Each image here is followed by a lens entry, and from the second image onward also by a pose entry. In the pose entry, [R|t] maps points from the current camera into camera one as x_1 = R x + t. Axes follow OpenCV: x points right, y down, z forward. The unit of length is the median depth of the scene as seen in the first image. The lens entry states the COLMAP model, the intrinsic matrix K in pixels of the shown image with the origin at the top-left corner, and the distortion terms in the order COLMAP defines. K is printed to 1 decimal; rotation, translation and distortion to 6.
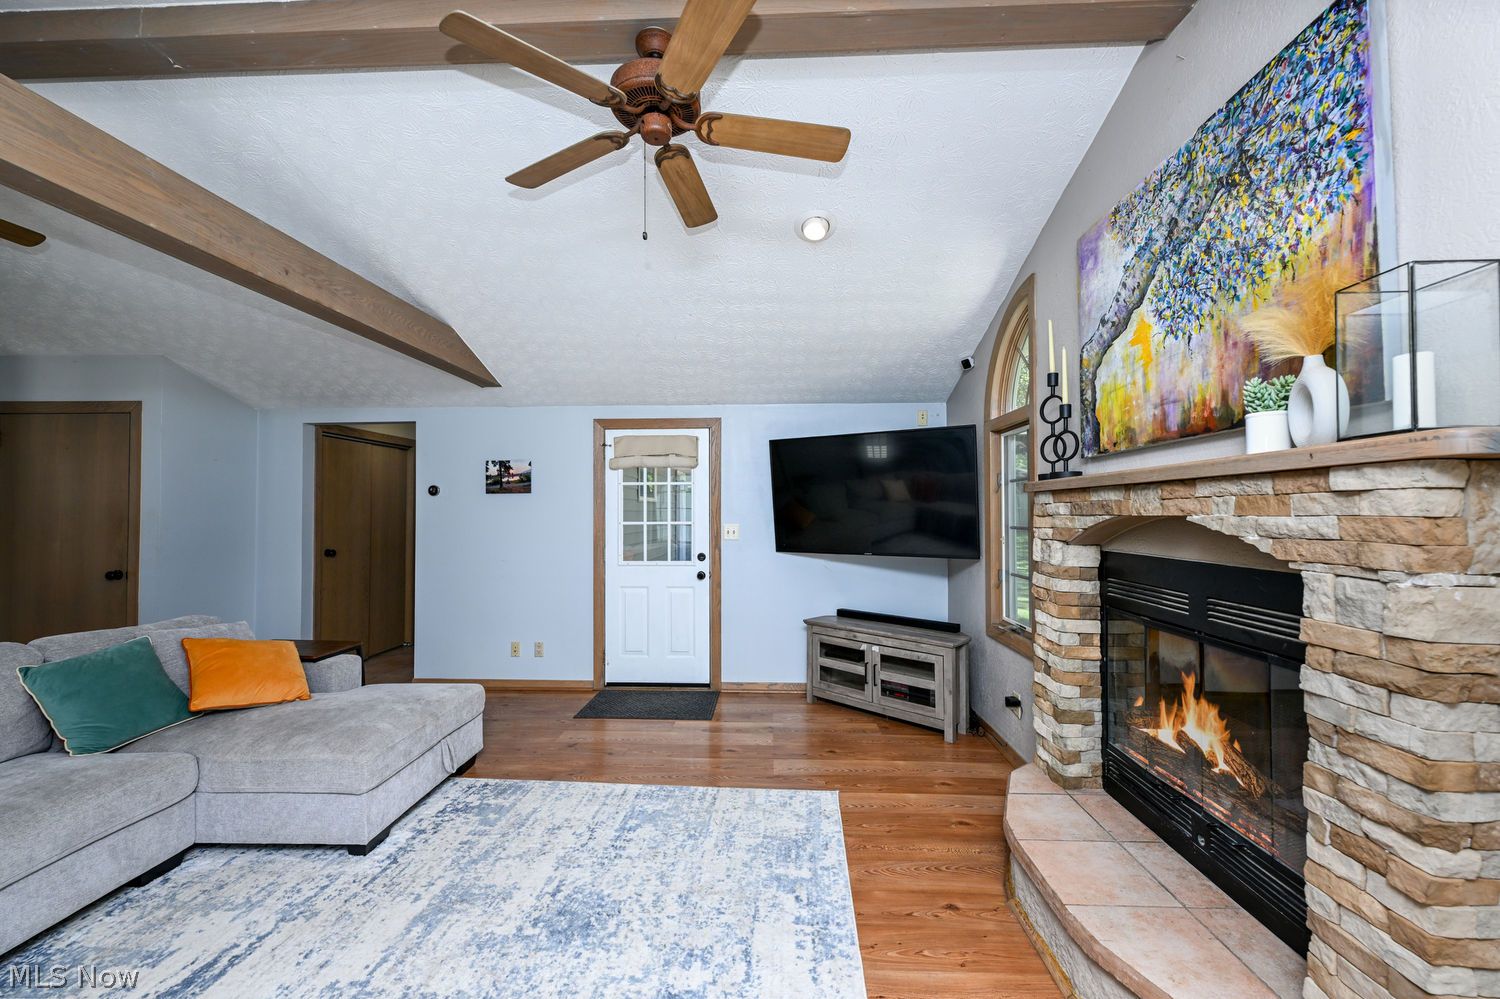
lens RADIAL K [[594.4, 0, 749.1], [0, 594.4, 501.4], [0, 0, 1]] dist [-0.001212, -0.000193]
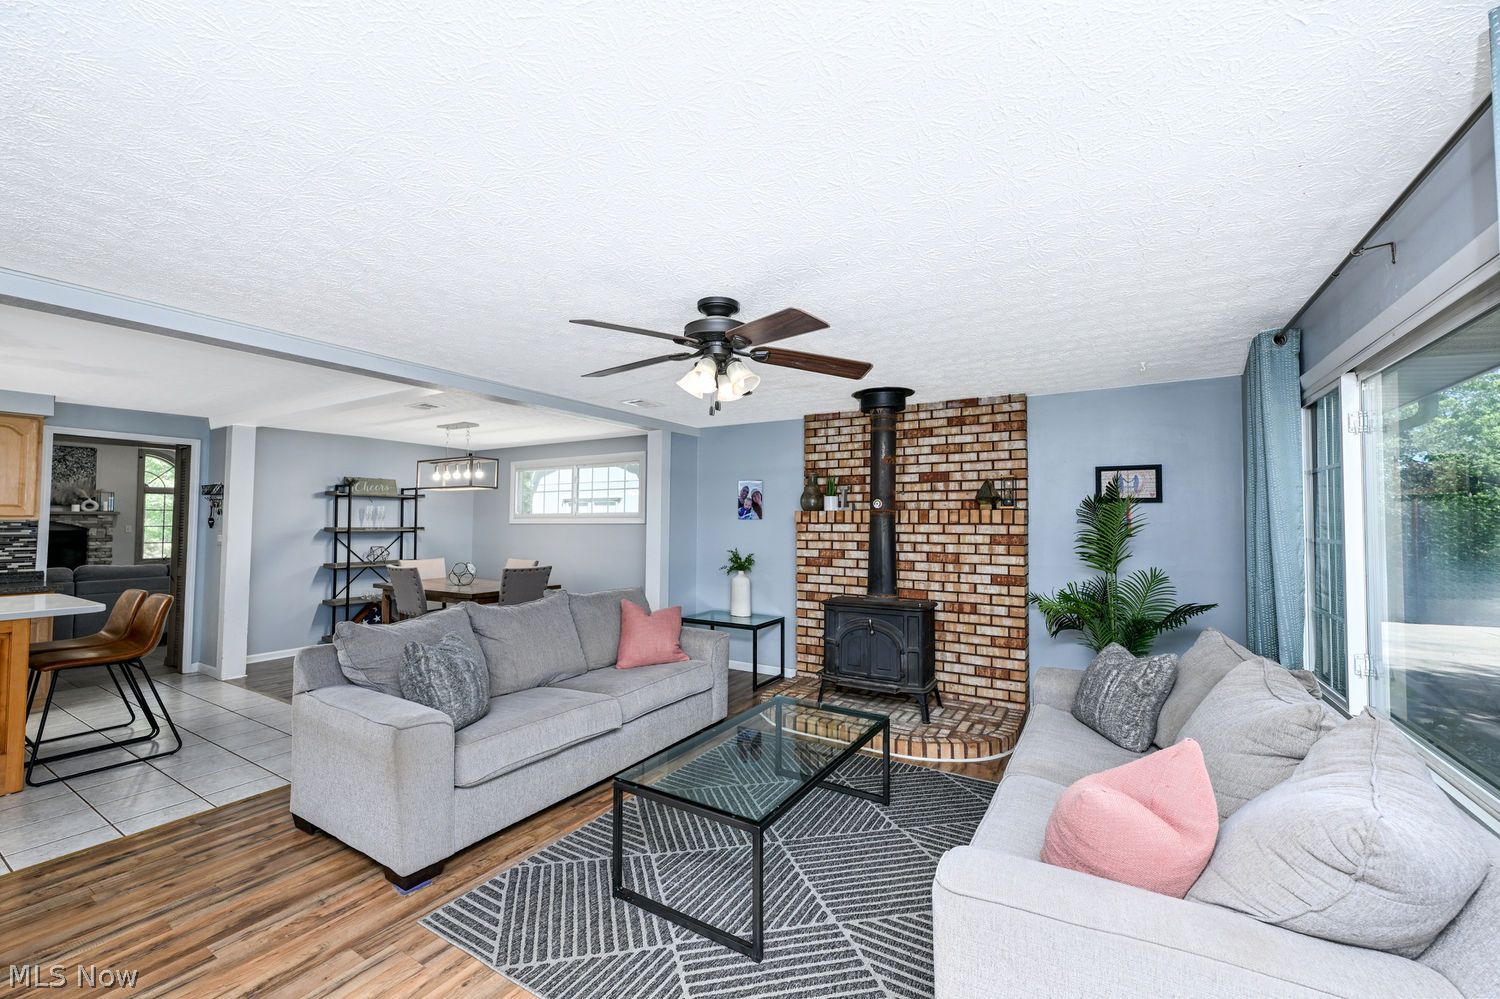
lens RADIAL K [[599.4, 0, 748.2], [0, 599.4, 501.6], [0, 0, 1]] dist [0.000590, -0.000053]
pose [[-0.871506, 0.016372, 0.490112, -4.806371], [-0.010484, 0.998592, -0.052001, 0.042114], [-0.490273, -0.050457, -0.870107, 1.721066]]
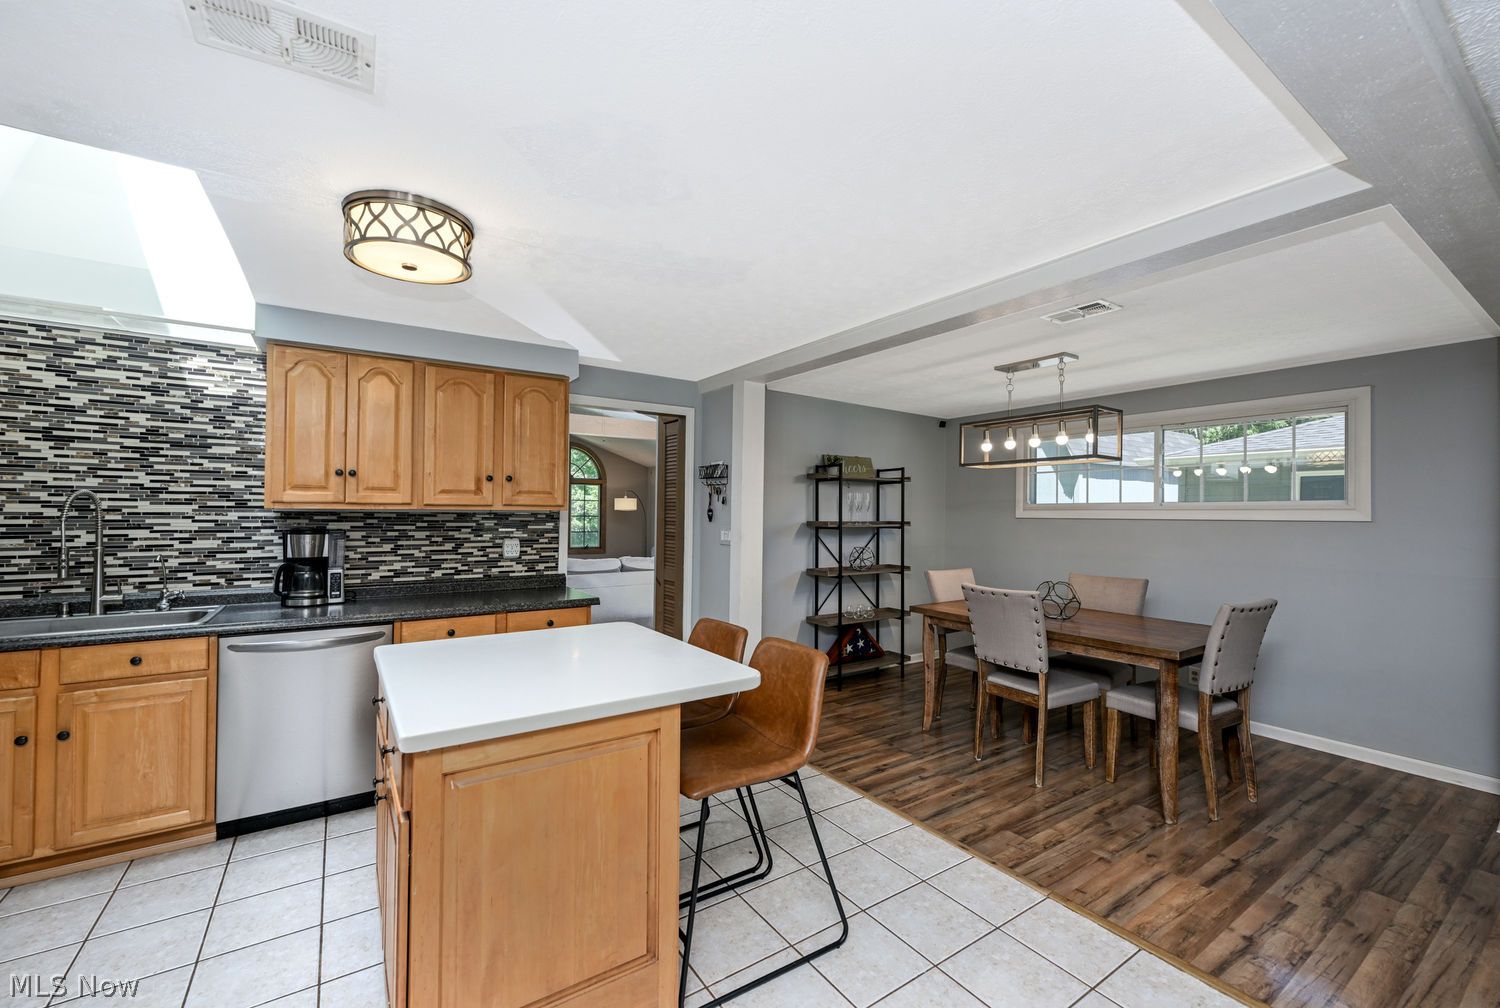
lens RADIAL K [[611.8, 0, 752.9], [0, 611.8, 506.4], [0, 0, 1]] dist [-0.003771, -0.000305]
pose [[-0.590104, 0.003419, 0.807320, -3.555383], [-0.022943, 0.999516, -0.021003, 0.036304], [-0.807001, -0.030916, -0.589740, 1.691804]]
